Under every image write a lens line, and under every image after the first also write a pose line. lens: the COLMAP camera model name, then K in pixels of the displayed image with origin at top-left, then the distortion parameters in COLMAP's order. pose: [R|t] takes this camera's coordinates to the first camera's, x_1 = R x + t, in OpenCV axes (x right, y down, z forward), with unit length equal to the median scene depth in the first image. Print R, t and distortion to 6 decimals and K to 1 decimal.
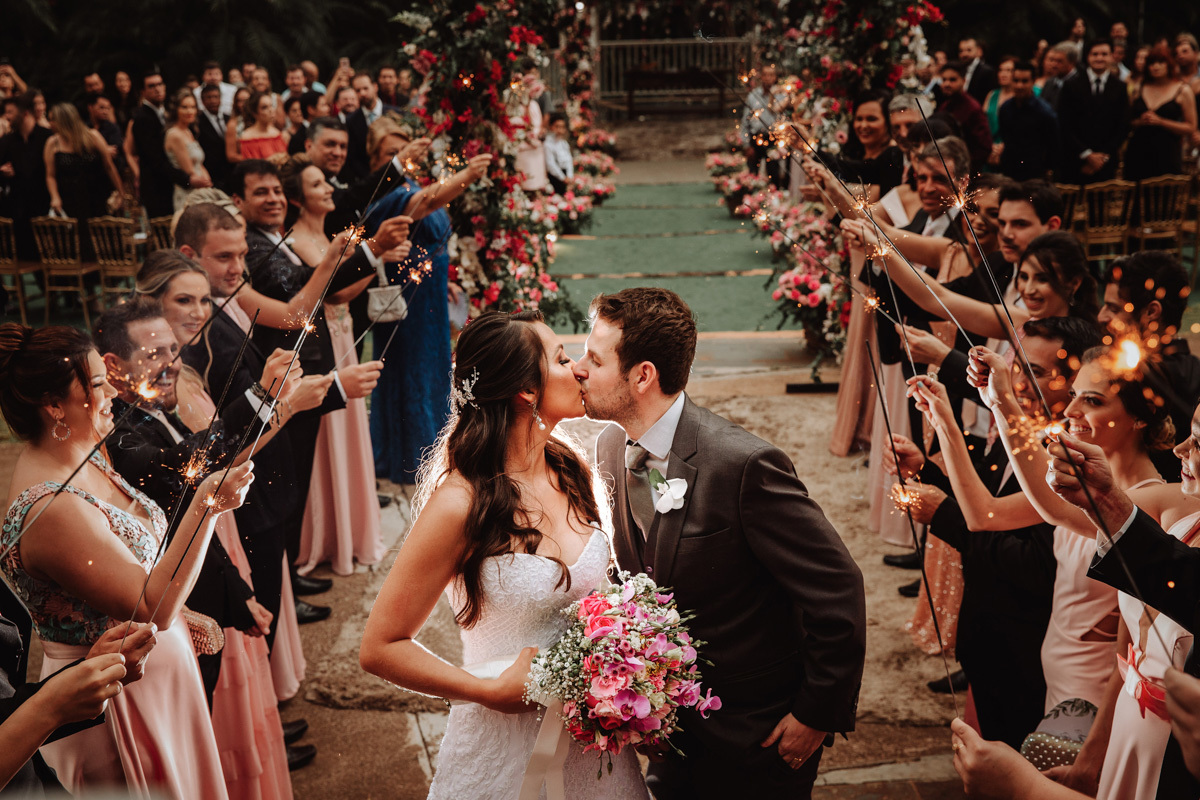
lens RADIAL K [[1804.5, 0, 586.5], [0, 1804.5, 397.0], [0, 0, 1]] dist [0.213616, 0.000000]
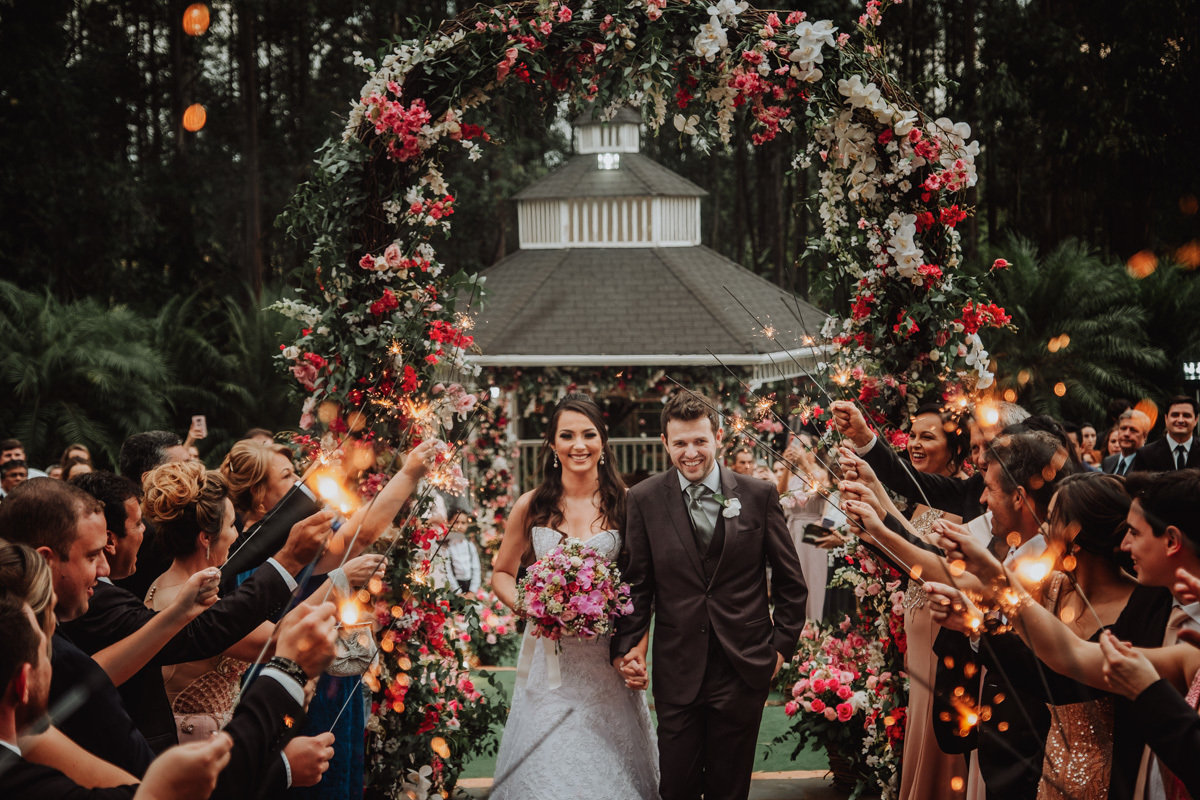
lens RADIAL K [[2285.7, 0, 601.8], [0, 2285.7, 398.8], [0, 0, 1]] dist [0.017975, 0.000000]
pose [[0.998741, 0.003493, 0.050032, -0.016551], [0.007982, 0.973786, -0.227325, 0.031496], [-0.049515, 0.227438, 0.972533, 0.100657]]
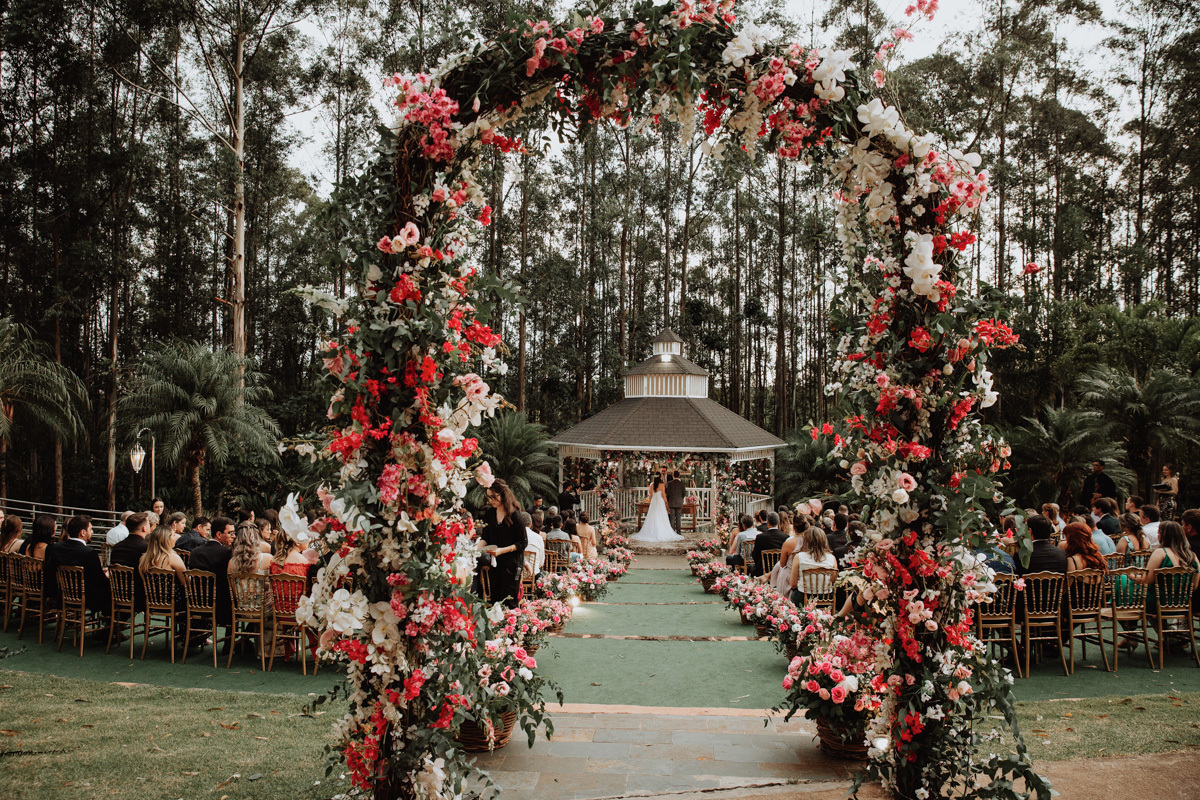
lens RADIAL K [[837.3, 0, 592.2], [0, 837.3, 398.1], [0, 0, 1]] dist [-0.076434, 0.009516]
pose [[0.998657, 0.030411, -0.041938, 0.025788], [-0.042218, 0.946924, -0.318672, -0.059224], [0.030021, 0.320015, 0.946937, 0.616815]]
